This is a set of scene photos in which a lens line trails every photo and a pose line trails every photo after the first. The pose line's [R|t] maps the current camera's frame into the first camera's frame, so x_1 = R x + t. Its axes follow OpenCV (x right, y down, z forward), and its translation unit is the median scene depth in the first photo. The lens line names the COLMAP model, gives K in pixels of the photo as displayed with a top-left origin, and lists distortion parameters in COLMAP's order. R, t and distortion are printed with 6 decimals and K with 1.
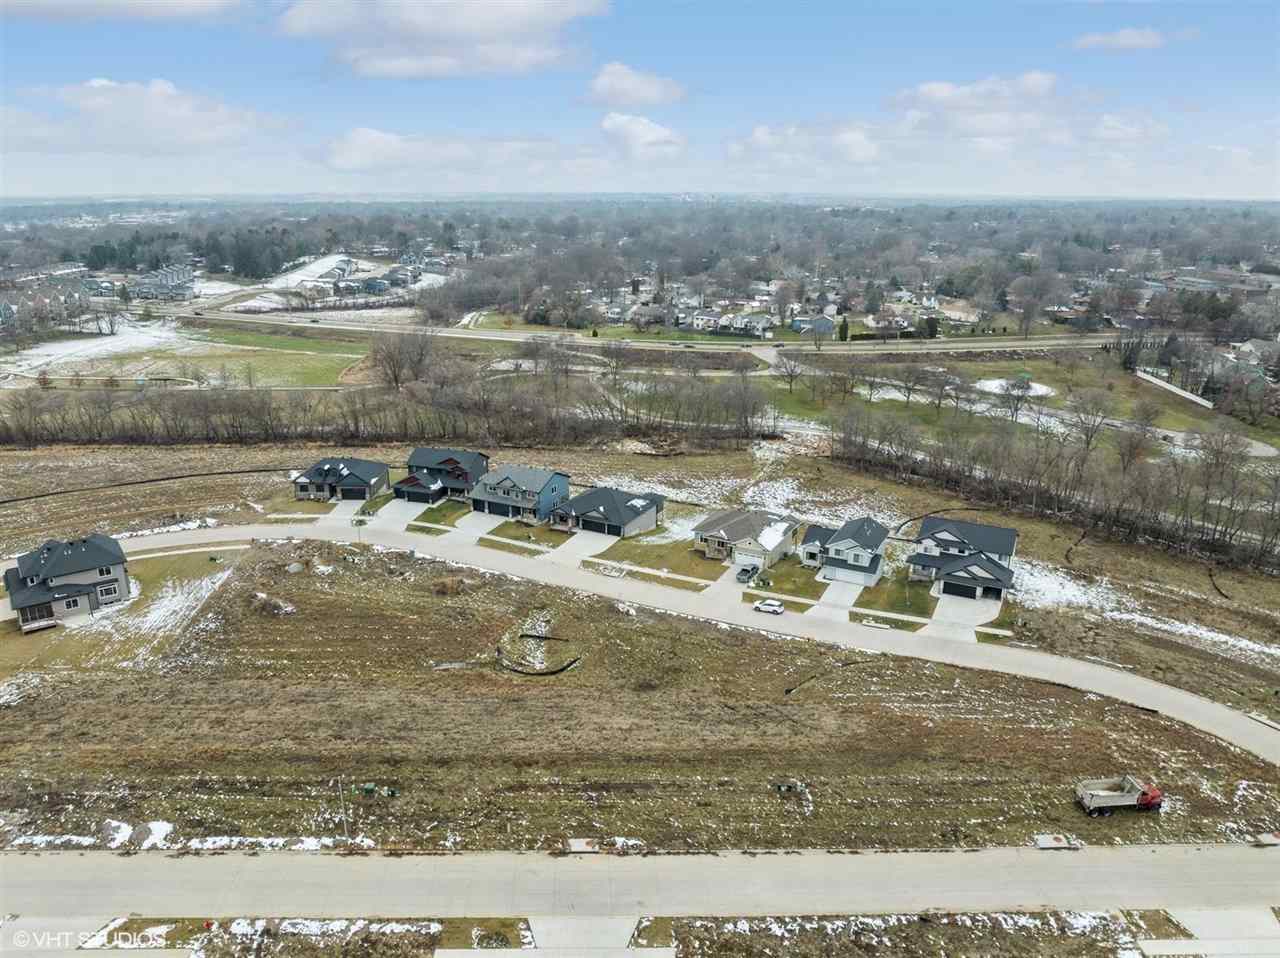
lens RADIAL K [[920.5, 0, 645.0], [0, 920.5, 478.2], [0, 0, 1]] dist [-0.043124, 0.010617]
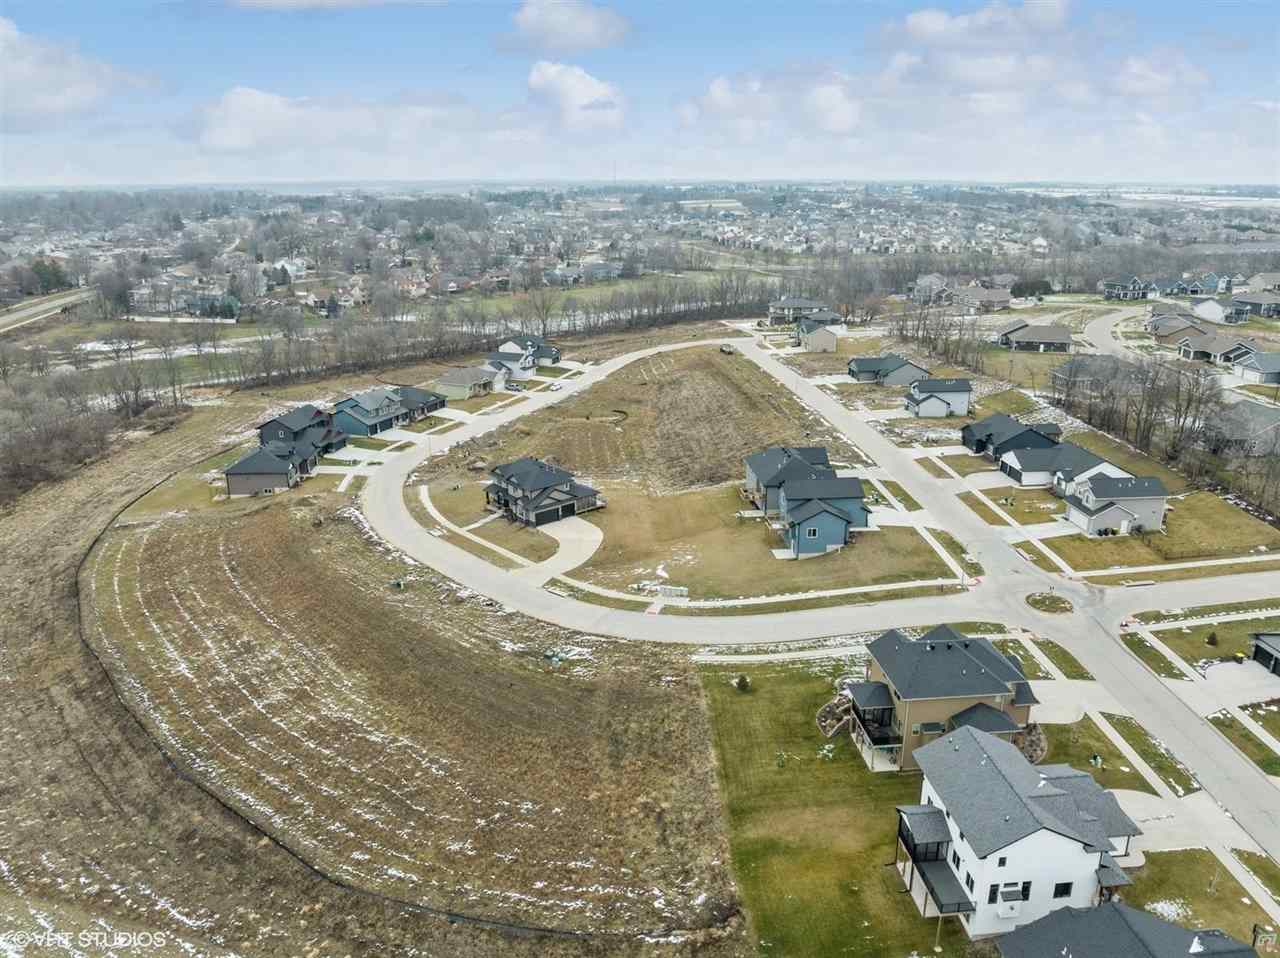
lens RADIAL K [[927.9, 0, 645.6], [0, 927.9, 476.1], [0, 0, 1]] dist [-0.027241, -0.021422]
pose [[-0.068097, -0.308310, 0.948845, -0.543807], [0.301228, 0.900314, 0.314159, -0.074772], [-0.951117, 0.307213, 0.031563, 0.250626]]
